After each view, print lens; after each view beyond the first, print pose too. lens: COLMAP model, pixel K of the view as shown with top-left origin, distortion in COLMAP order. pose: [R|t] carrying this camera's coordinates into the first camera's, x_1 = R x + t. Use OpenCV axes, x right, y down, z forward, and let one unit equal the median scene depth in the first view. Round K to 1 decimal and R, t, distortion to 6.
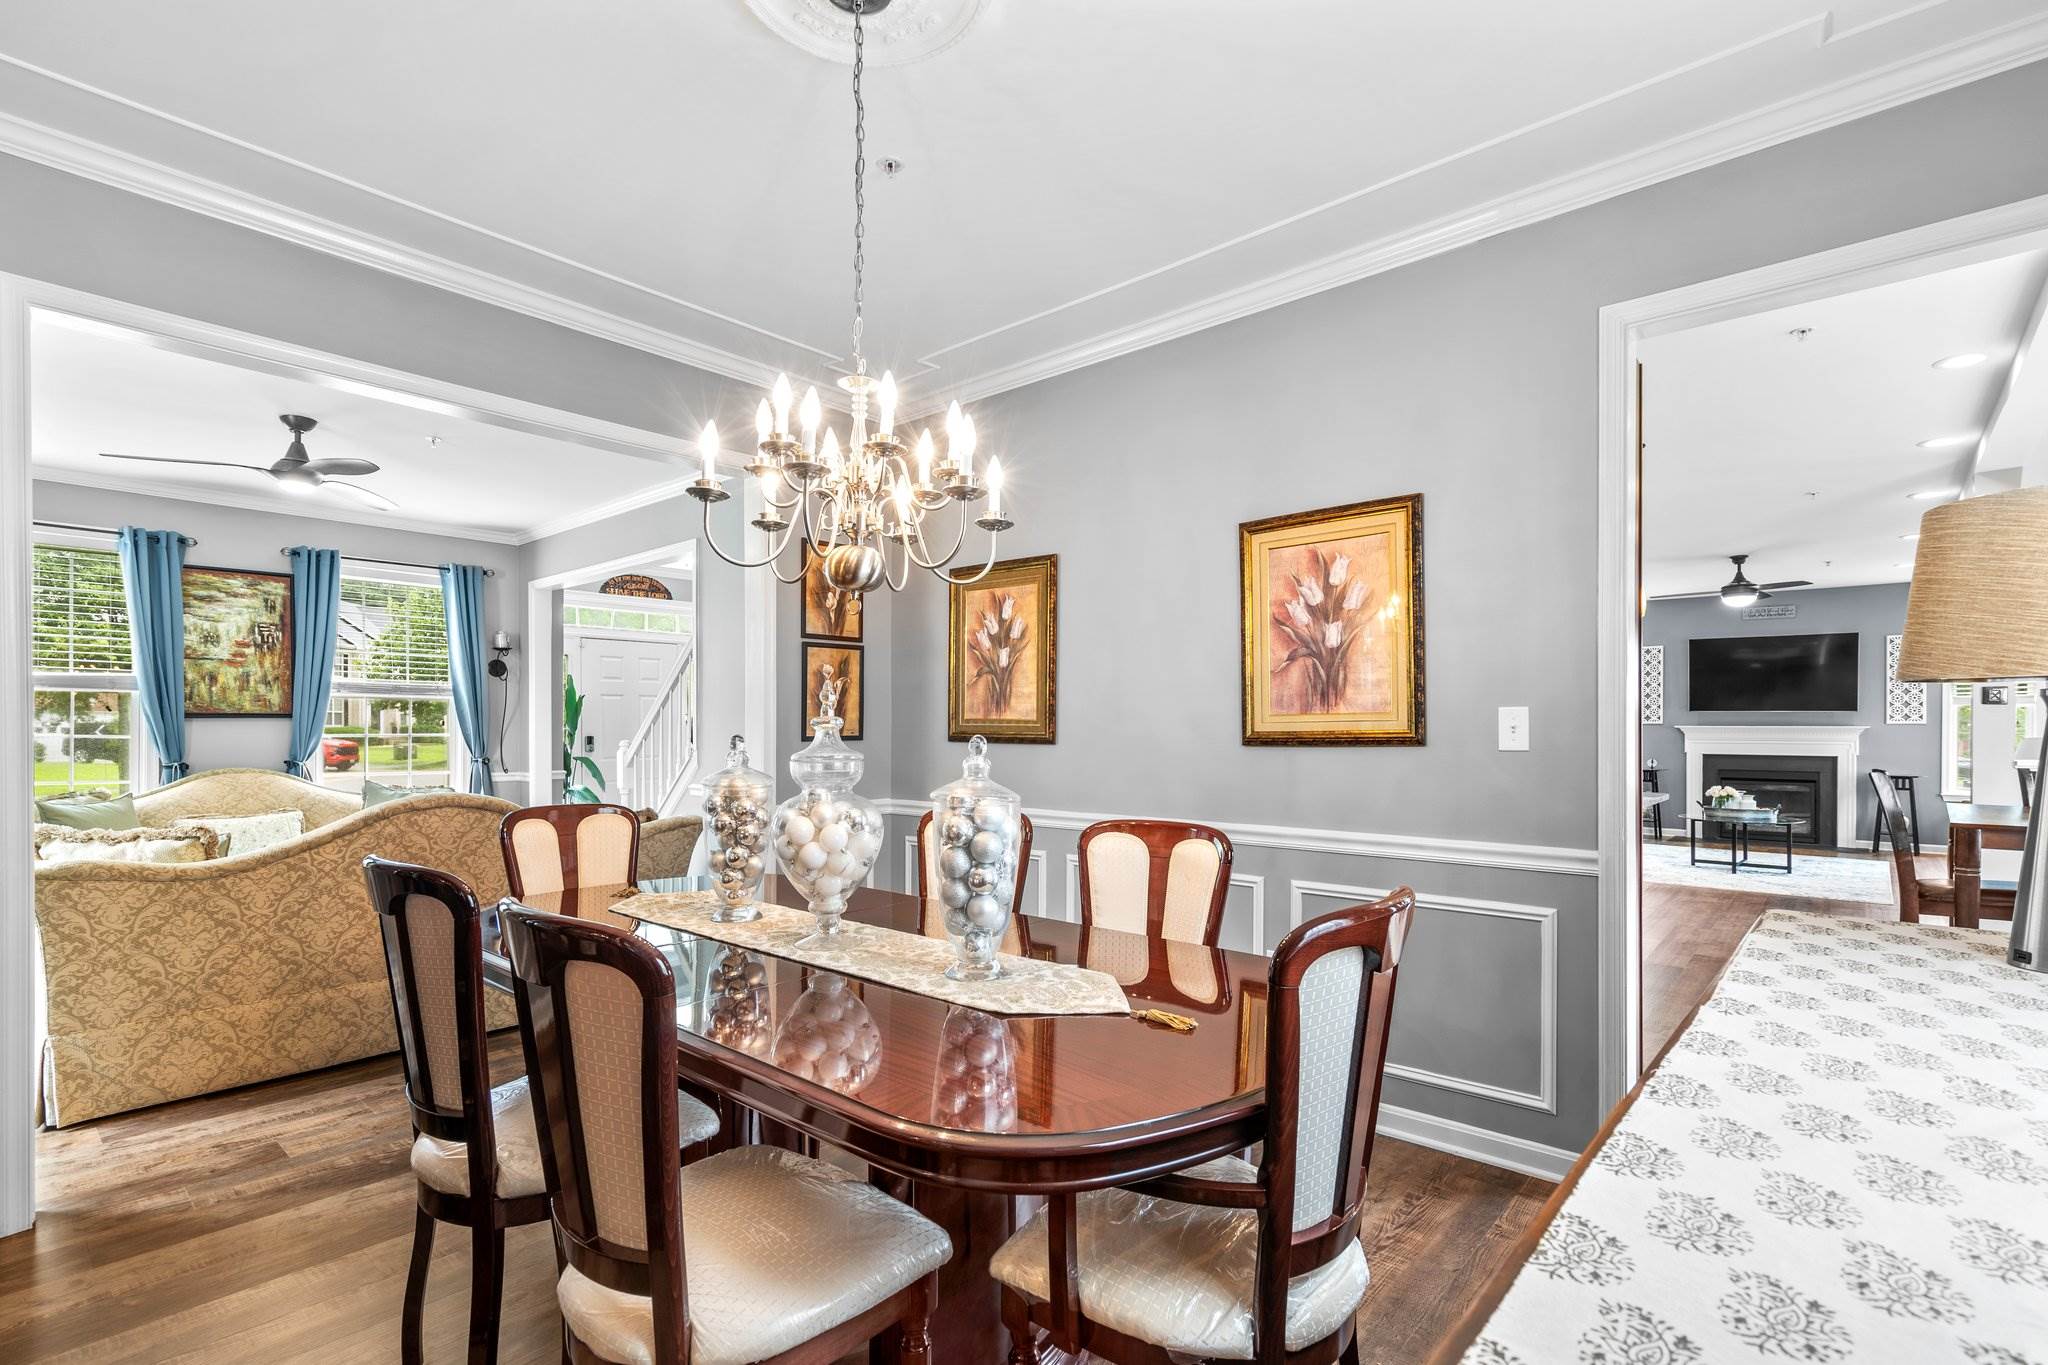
lens RADIAL K [[926.6, 0, 1030.9], [0, 926.6, 732.9], [0, 0, 1]] dist [-0.000679, -0.000199]
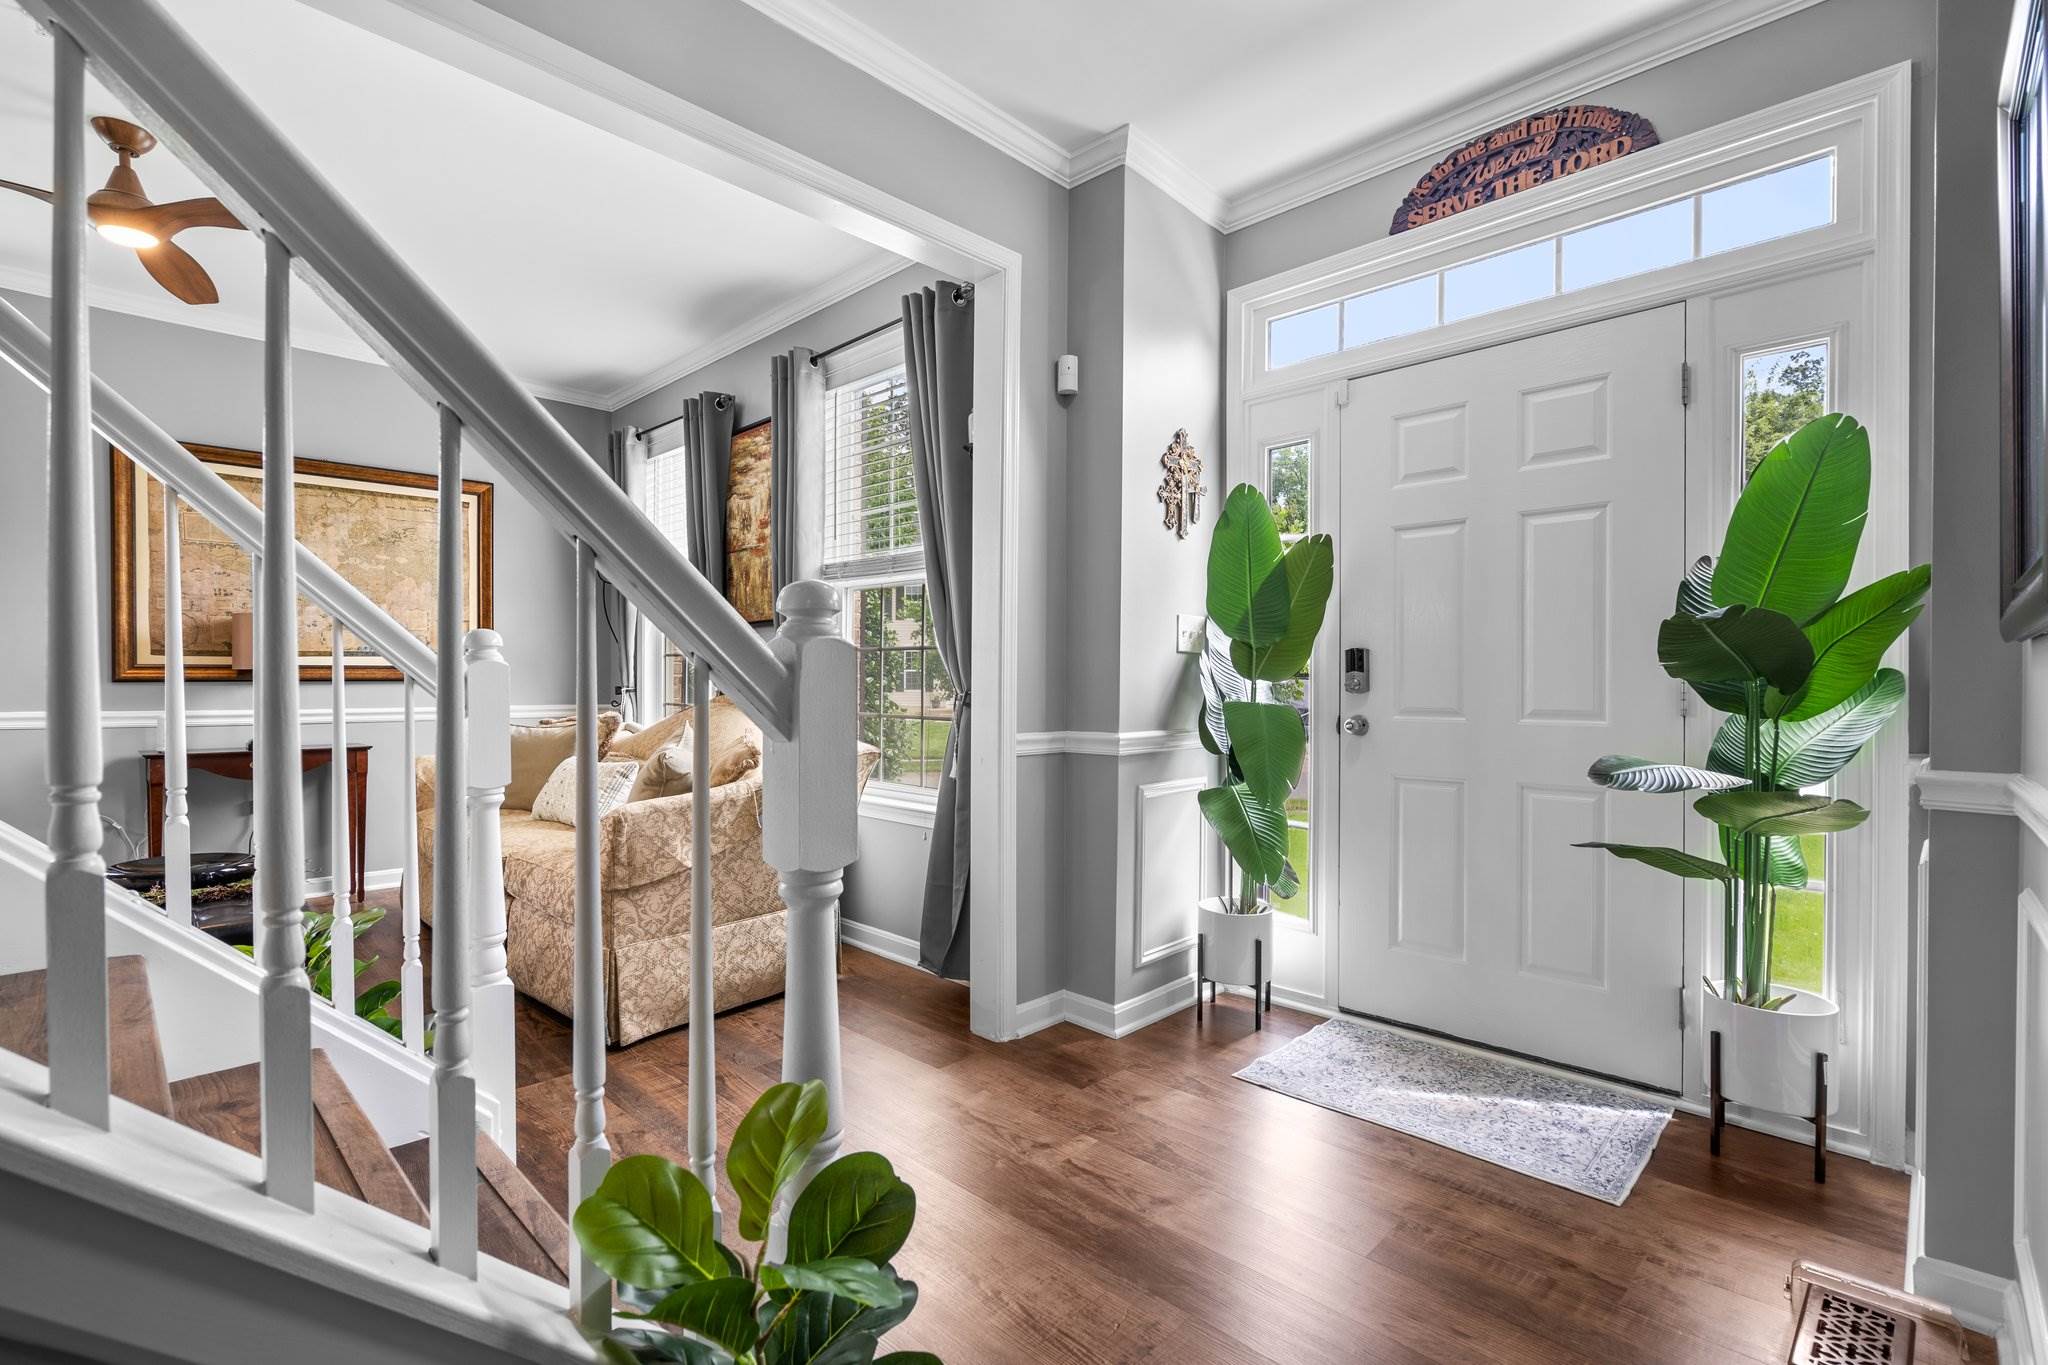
lens RADIAL K [[910.5, 0, 1024.0], [0, 910.5, 682.5], [0, 0, 1]] dist [-0.000681, 0.000125]
pose [[-0.049650, 0.005633, -0.998751, -0.158626], [-0.006141, 0.999963, 0.005945, 0.022231], [0.998748, 0.006428, -0.049613, 1.253402]]
